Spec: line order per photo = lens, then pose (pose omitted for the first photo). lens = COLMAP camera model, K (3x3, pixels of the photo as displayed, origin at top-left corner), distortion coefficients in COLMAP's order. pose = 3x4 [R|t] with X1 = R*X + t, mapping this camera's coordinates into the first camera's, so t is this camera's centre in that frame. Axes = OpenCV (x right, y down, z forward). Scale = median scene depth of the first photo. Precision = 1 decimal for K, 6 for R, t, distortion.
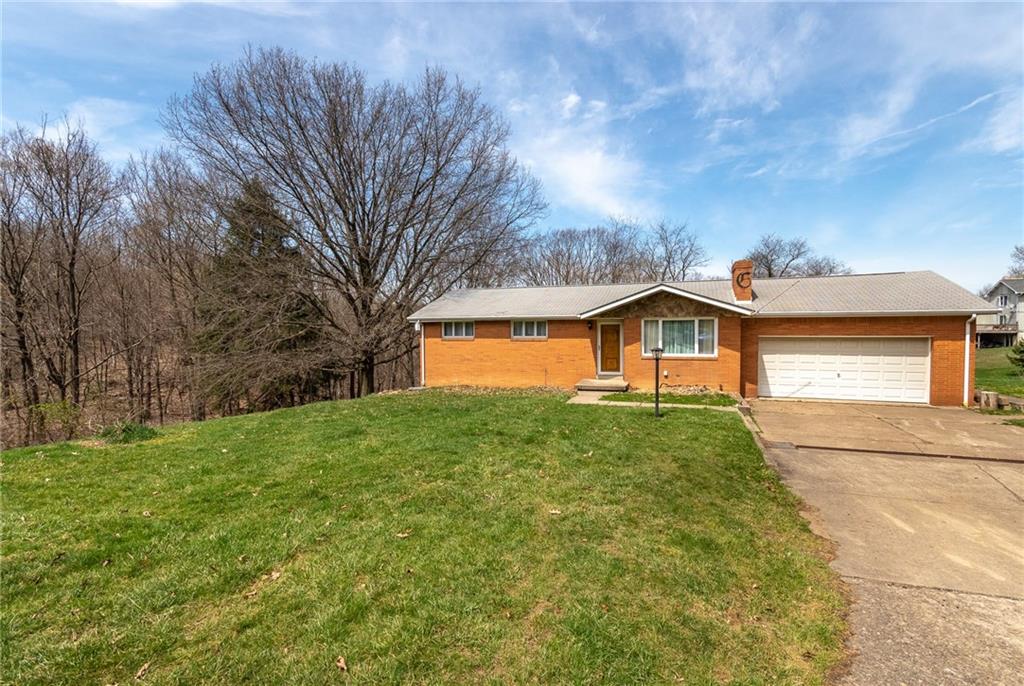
lens RADIAL K [[493.8, 0, 512.0], [0, 493.8, 343.0], [0, 0, 1]] dist [0.002586, 0.000368]
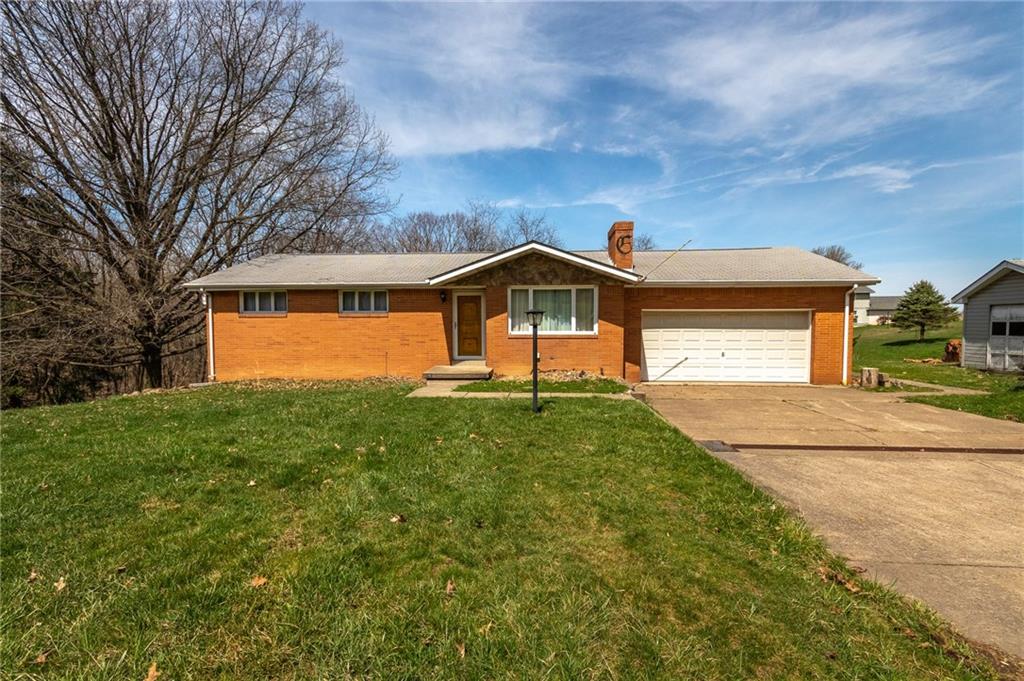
lens RADIAL K [[469.0, 0, 512.0], [0, 469.0, 340.5], [0, 0, 1]] dist [-0.002447, -0.000230]
pose [[0.961590, -0.003603, 0.274465, 0.065206], [0.004034, 0.999991, -0.001005, 0.038939], [-0.274459, 0.002074, 0.961596, 0.290654]]
